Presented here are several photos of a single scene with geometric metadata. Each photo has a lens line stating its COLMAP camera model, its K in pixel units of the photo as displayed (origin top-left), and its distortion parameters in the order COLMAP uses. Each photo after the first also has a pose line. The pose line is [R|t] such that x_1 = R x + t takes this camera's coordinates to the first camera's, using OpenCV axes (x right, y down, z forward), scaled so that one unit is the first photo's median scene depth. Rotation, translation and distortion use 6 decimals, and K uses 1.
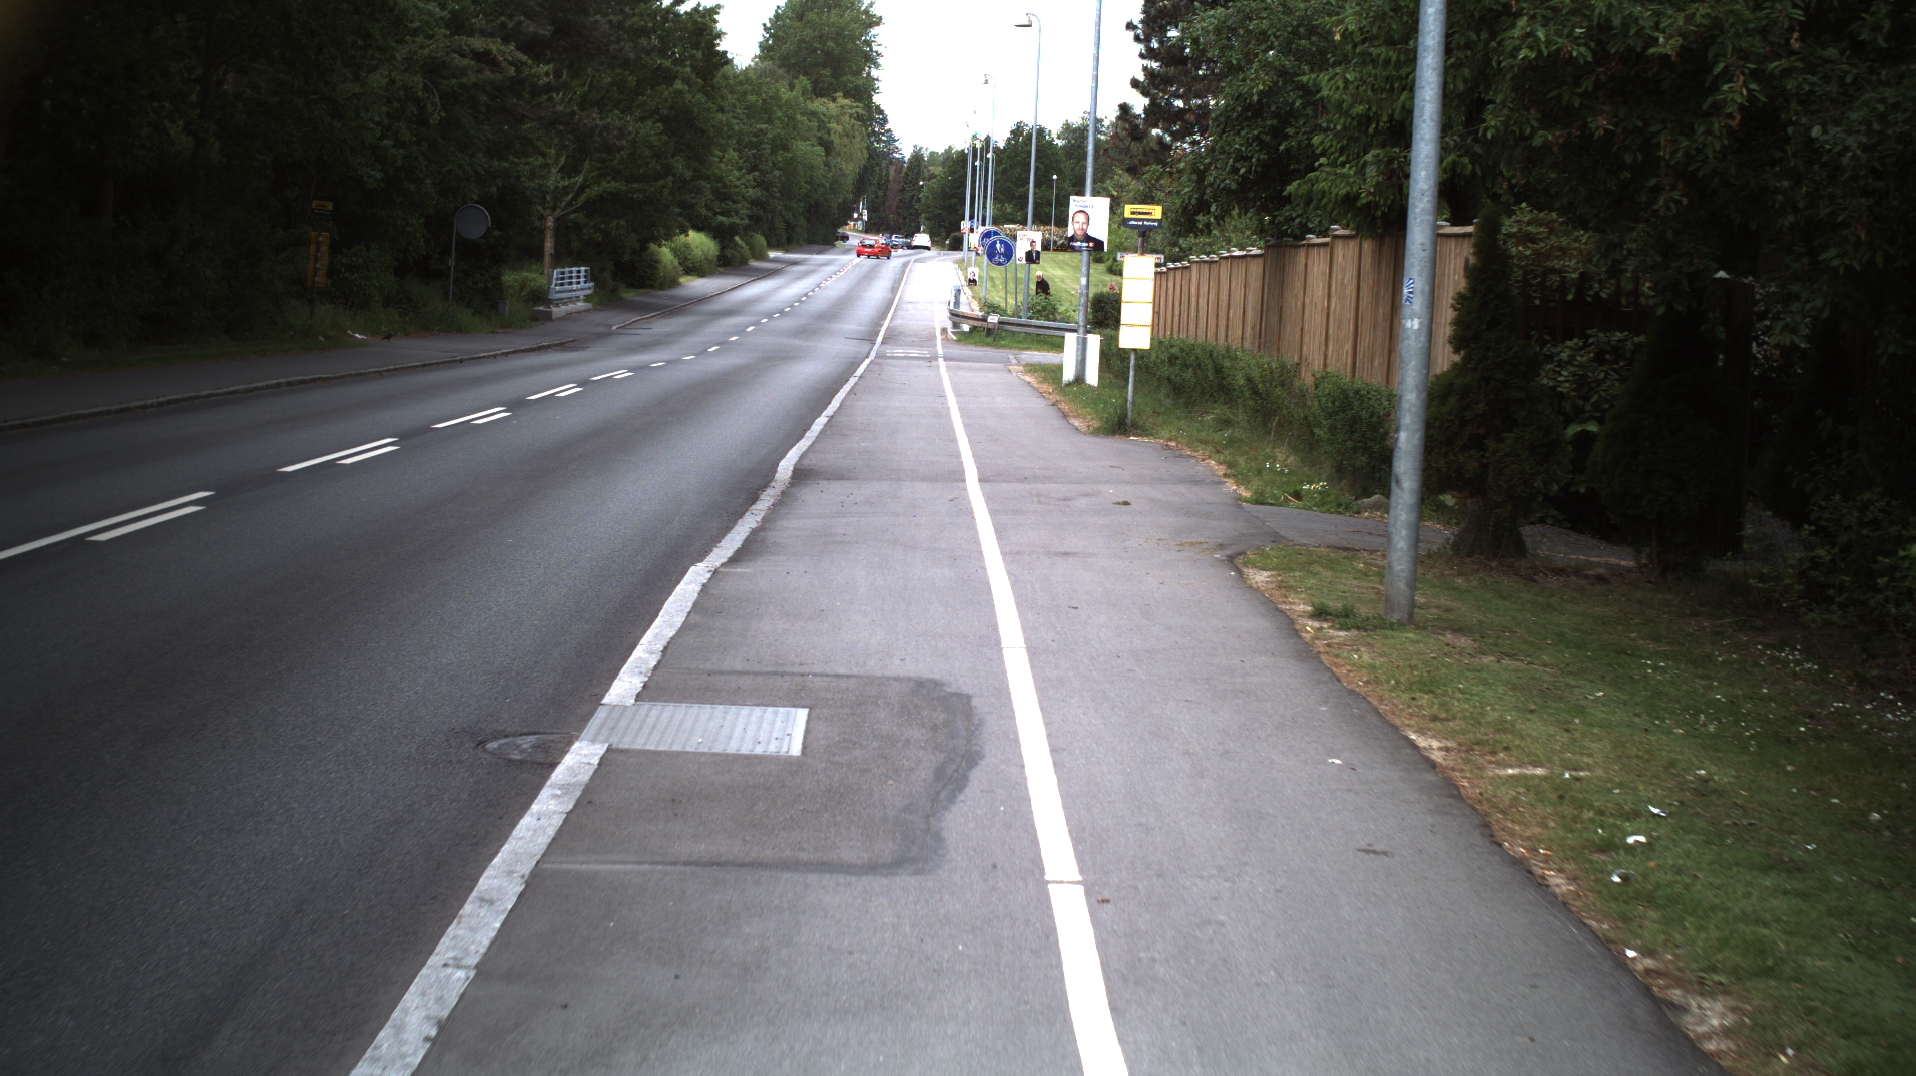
lens RADIAL K [[3365.2, 0, 958.0], [0, 3365.2, 538.0], [0, 0, 1]] dist [-0.248222, 0.213332]
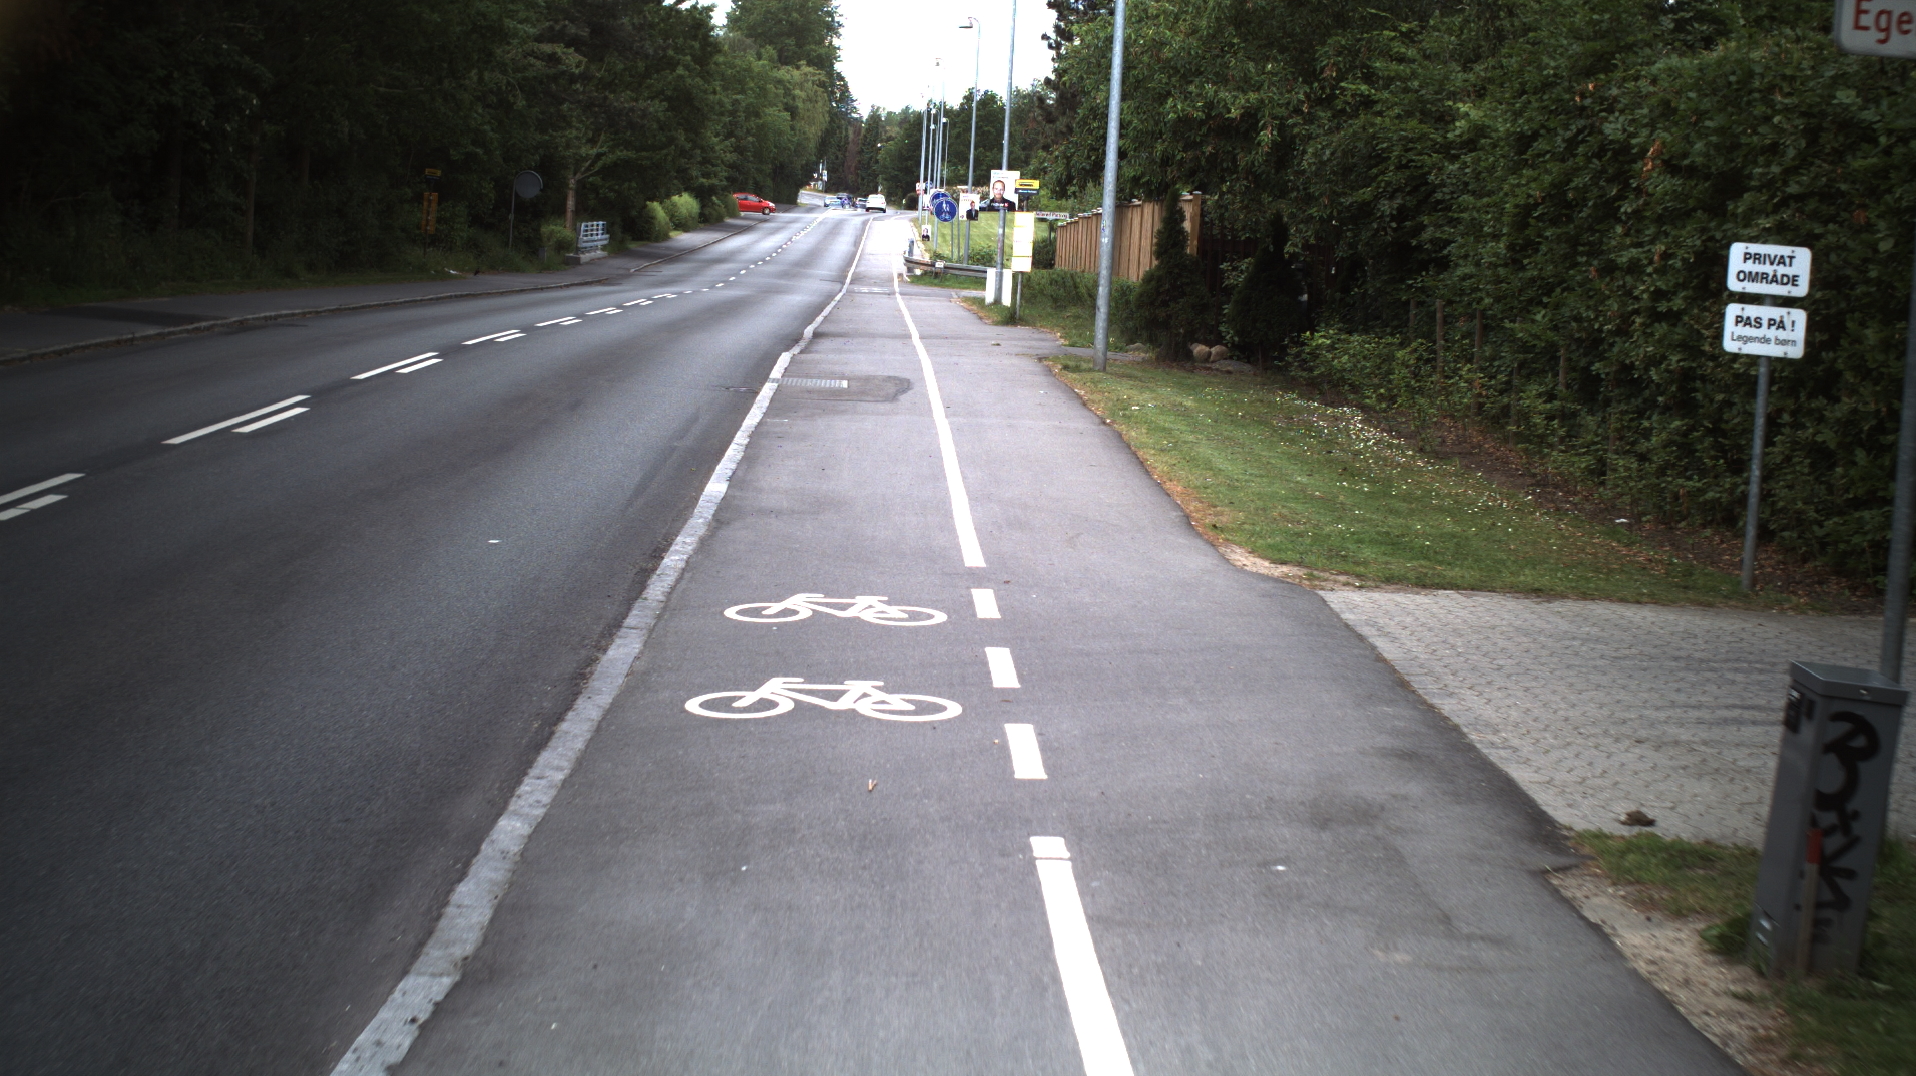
lens RADIAL K [[3365.2, 0, 958.0], [0, 3365.2, 538.0], [0, 0, 1]] dist [-0.248222, 0.213332]
pose [[0.999904, 0.003986, 0.013264, 0.001074], [-0.004144, 0.999920, 0.011934, 0.020488], [-0.013216, -0.011987, 0.999841, -0.235331]]
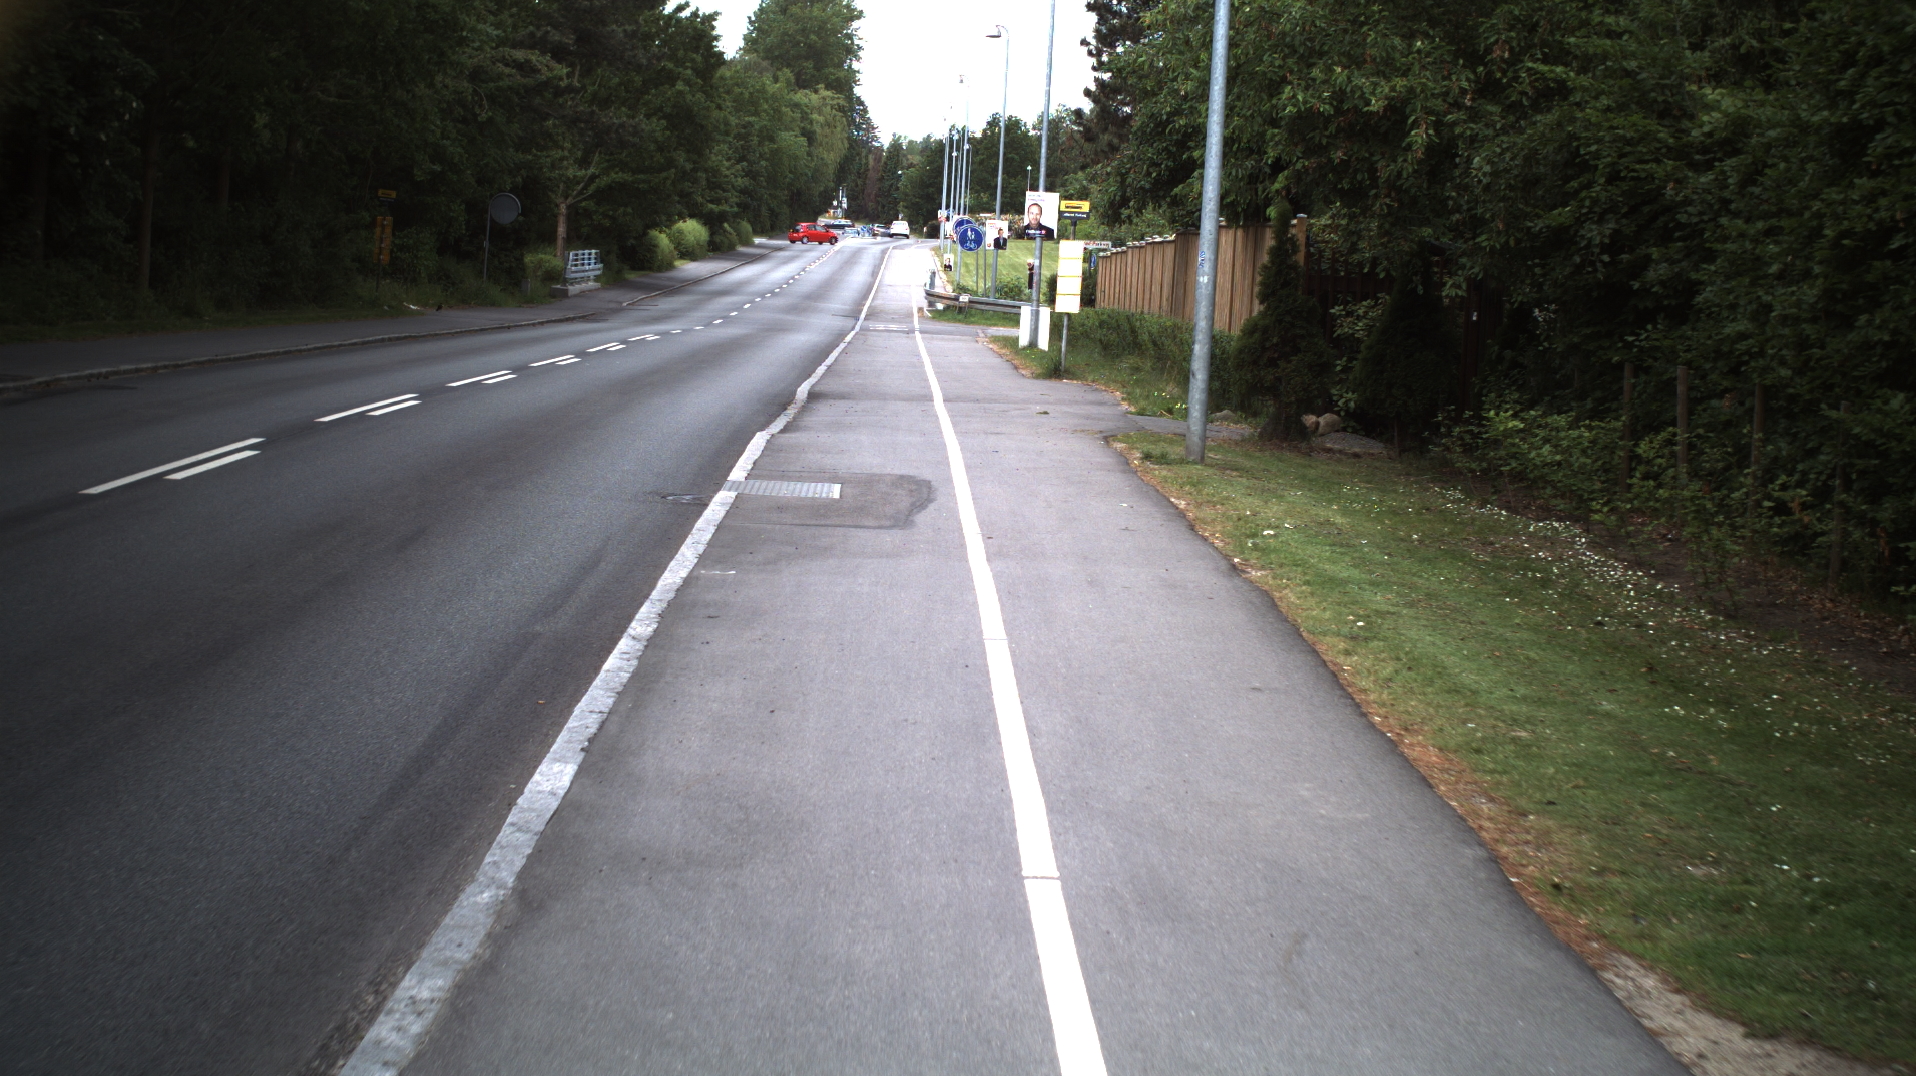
lens RADIAL K [[3365.2, 0, 958.0], [0, 3365.2, 538.0], [0, 0, 1]] dist [-0.248222, 0.213332]
pose [[0.999953, 0.006599, 0.007149, 0.000851], [-0.006624, 0.999972, 0.003453, 0.010606], [-0.007126, -0.003500, 0.999968, -0.117703]]
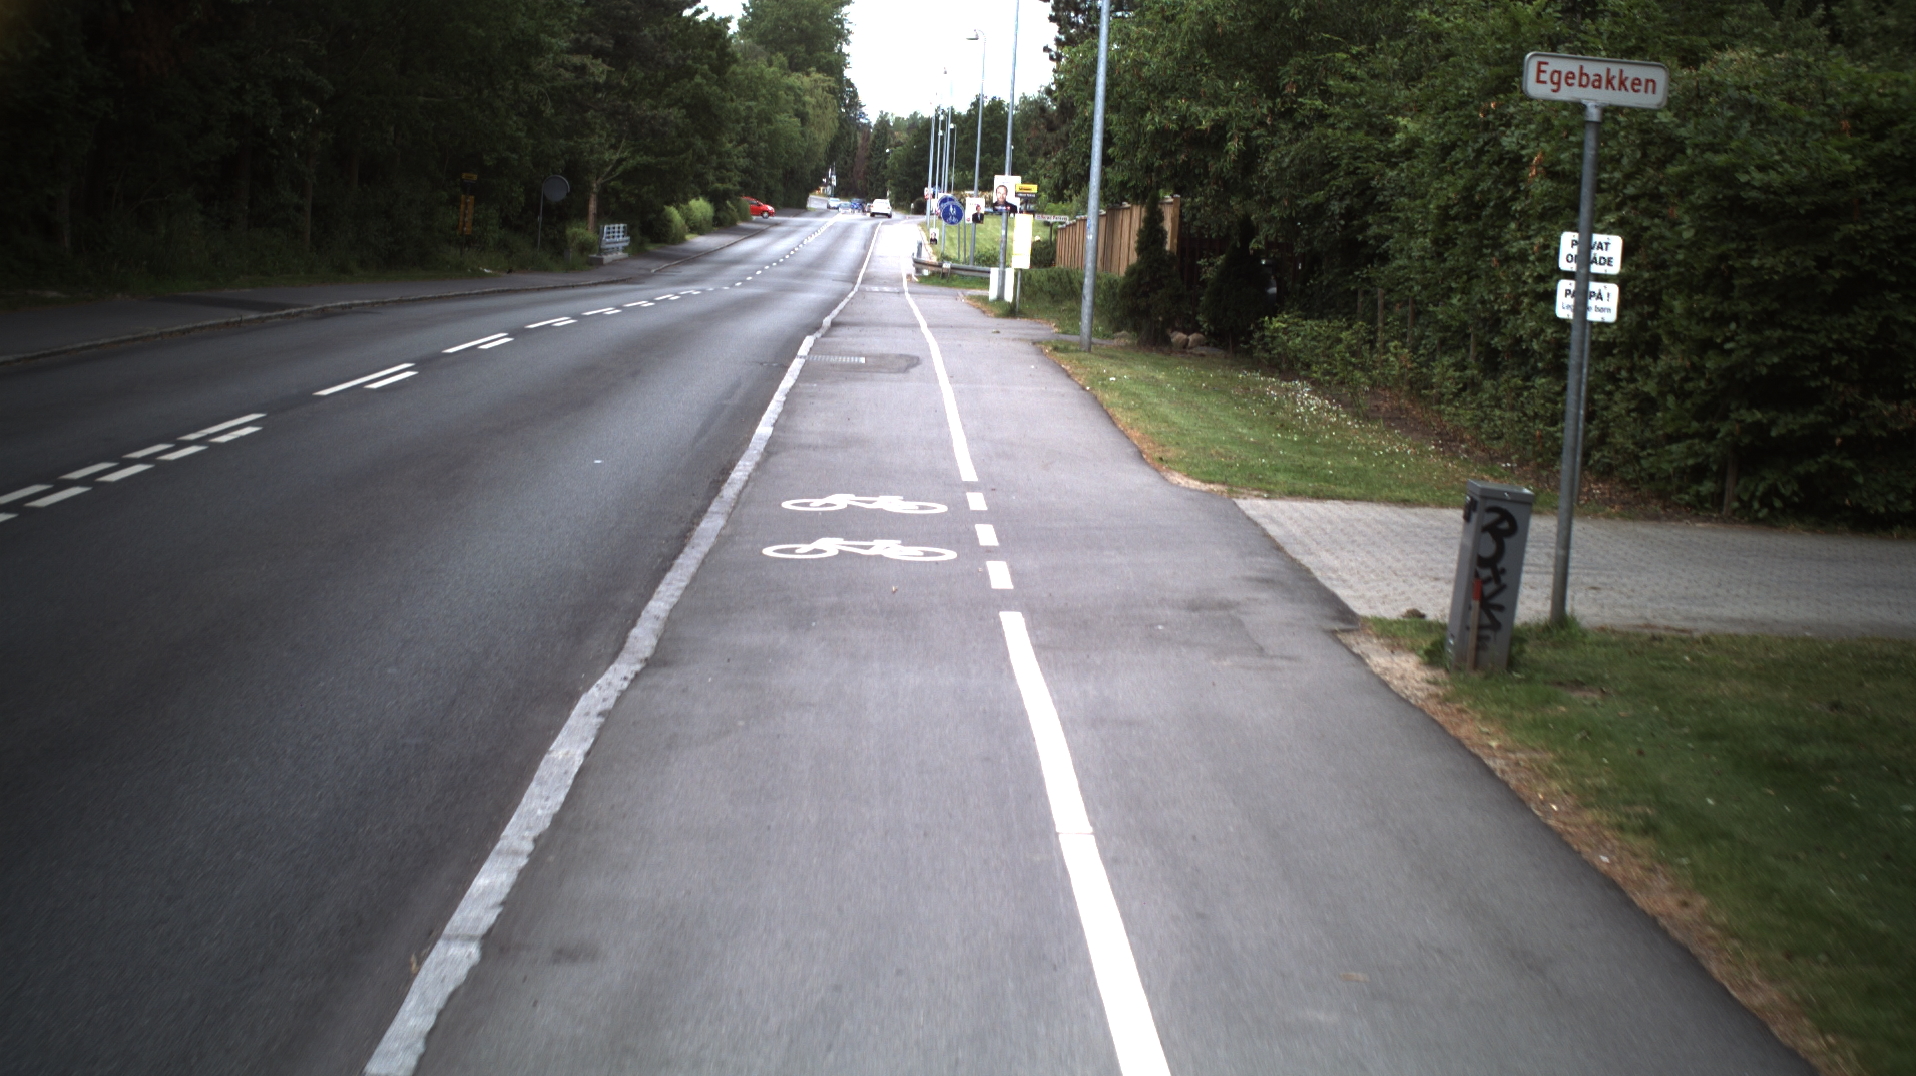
lens RADIAL K [[3365.2, 0, 958.0], [0, 3365.2, 538.0], [0, 0, 1]] dist [-0.248222, 0.213332]
pose [[0.999923, 0.005678, 0.011032, 0.000999], [-0.005793, 0.999929, 0.010380, 0.026212], [-0.010973, -0.010444, 0.999885, -0.294018]]
